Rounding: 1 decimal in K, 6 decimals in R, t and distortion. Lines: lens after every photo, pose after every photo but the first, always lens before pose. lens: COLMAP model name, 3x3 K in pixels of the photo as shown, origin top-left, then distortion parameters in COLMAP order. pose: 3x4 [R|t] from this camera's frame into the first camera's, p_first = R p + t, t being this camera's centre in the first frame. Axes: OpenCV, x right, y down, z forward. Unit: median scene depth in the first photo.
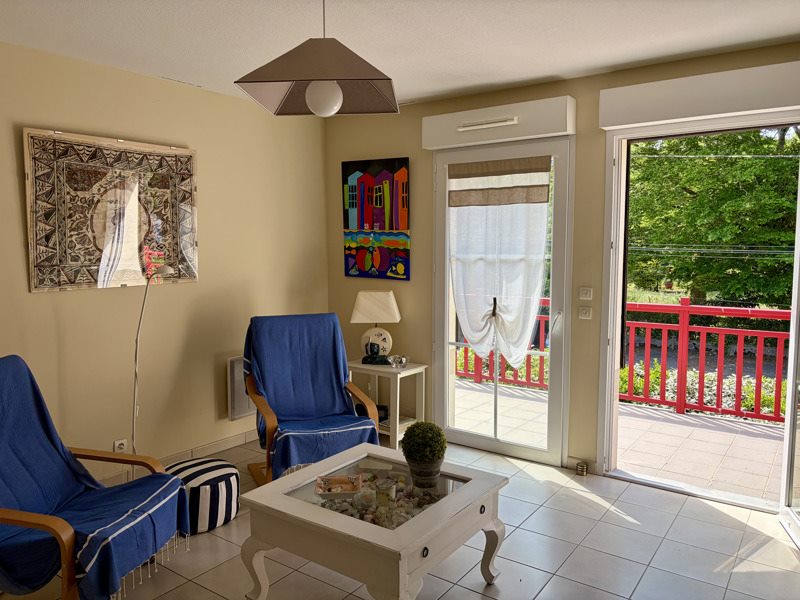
lens RADIAL K [[601.2, 0, 417.3], [0, 601.2, 296.4], [0, 0, 1]] dist [0.060104, -0.050392]
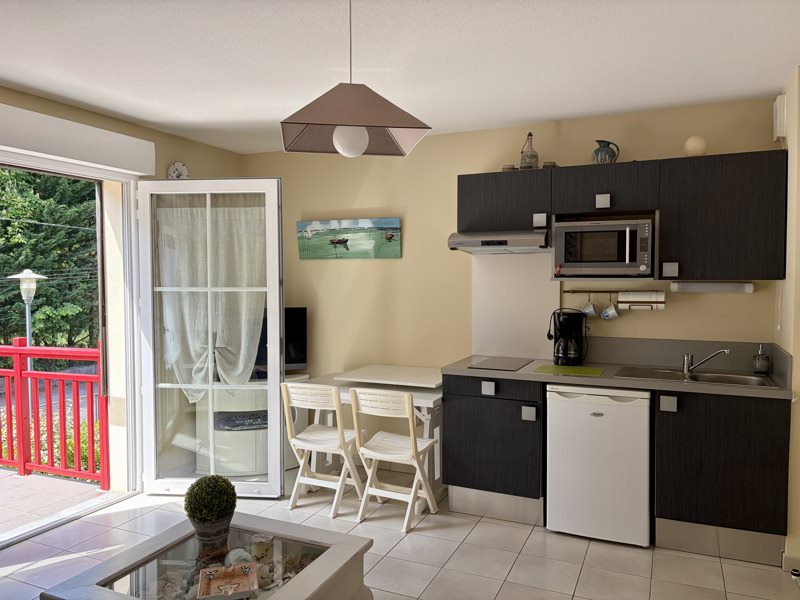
lens RADIAL K [[601.2, 0, 401.9], [0, 601.2, 303.4], [0, 0, 1]] dist [0.060104, -0.050392]
pose [[-0.165969, -0.041552, 0.985255, -0.583428], [0.089144, 0.994389, 0.056954, -0.043985], [-0.982093, 0.097282, -0.161334, 0.519718]]
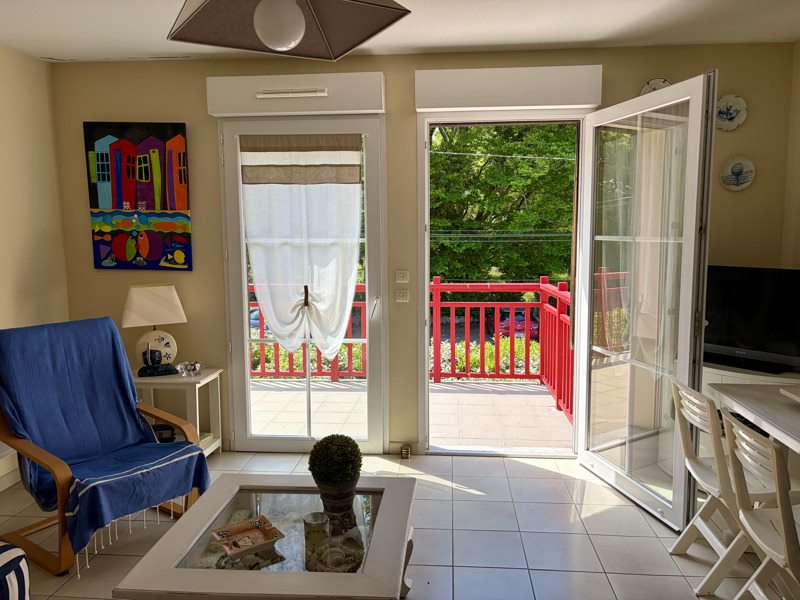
lens RADIAL K [[601.2, 0, 410.3], [0, 601.2, 293.3], [0, 0, 1]] dist [0.060104, -0.050392]
pose [[0.866110, -0.060547, 0.496172, -0.192010], [0.049678, 0.998149, 0.035085, -0.011004], [-0.497378, -0.005738, 0.867515, 0.128370]]
